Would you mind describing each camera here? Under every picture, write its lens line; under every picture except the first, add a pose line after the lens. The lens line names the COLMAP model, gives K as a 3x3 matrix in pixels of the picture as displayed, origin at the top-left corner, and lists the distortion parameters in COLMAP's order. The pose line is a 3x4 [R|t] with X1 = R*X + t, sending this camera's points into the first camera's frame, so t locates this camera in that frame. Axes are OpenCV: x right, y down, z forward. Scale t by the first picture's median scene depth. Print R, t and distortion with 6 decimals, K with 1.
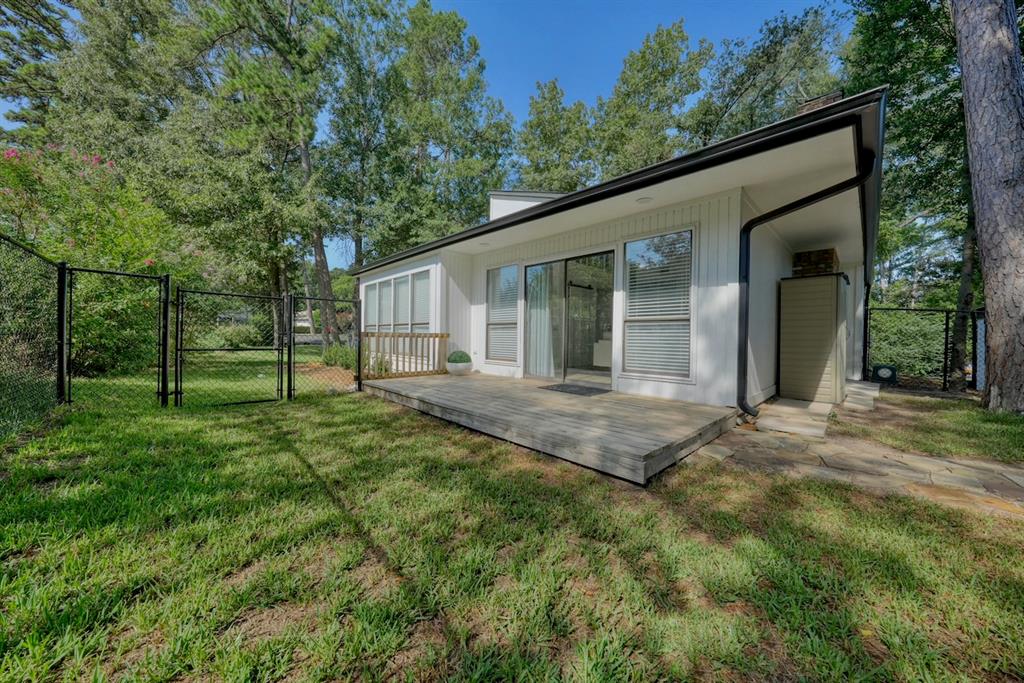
lens RADIAL K [[350.0, 0, 511.7], [0, 350.0, 339.9], [0, 0, 1]] dist [-0.003130, -0.000056]
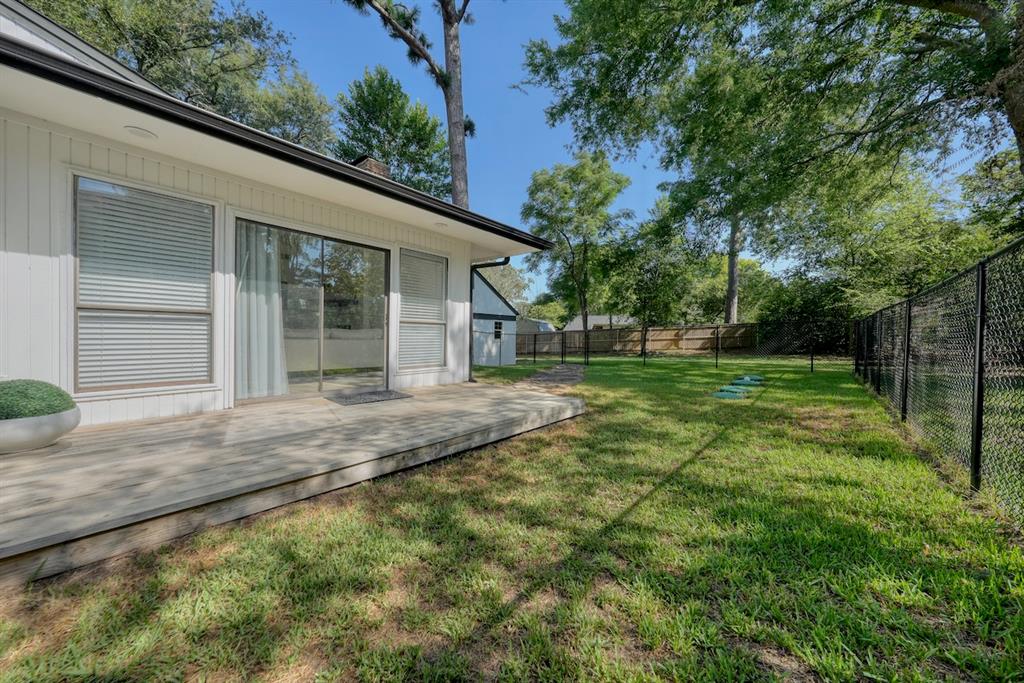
lens RADIAL K [[350.0, 0, 511.5], [0, 350.0, 337.3], [0, 0, 1]] dist [-0.003130, -0.000056]
pose [[-0.064341, -0.030269, 0.997469, -0.861131], [-0.009595, 0.999512, 0.029712, -0.047436], [-0.997882, -0.007659, -0.064601, 0.833825]]
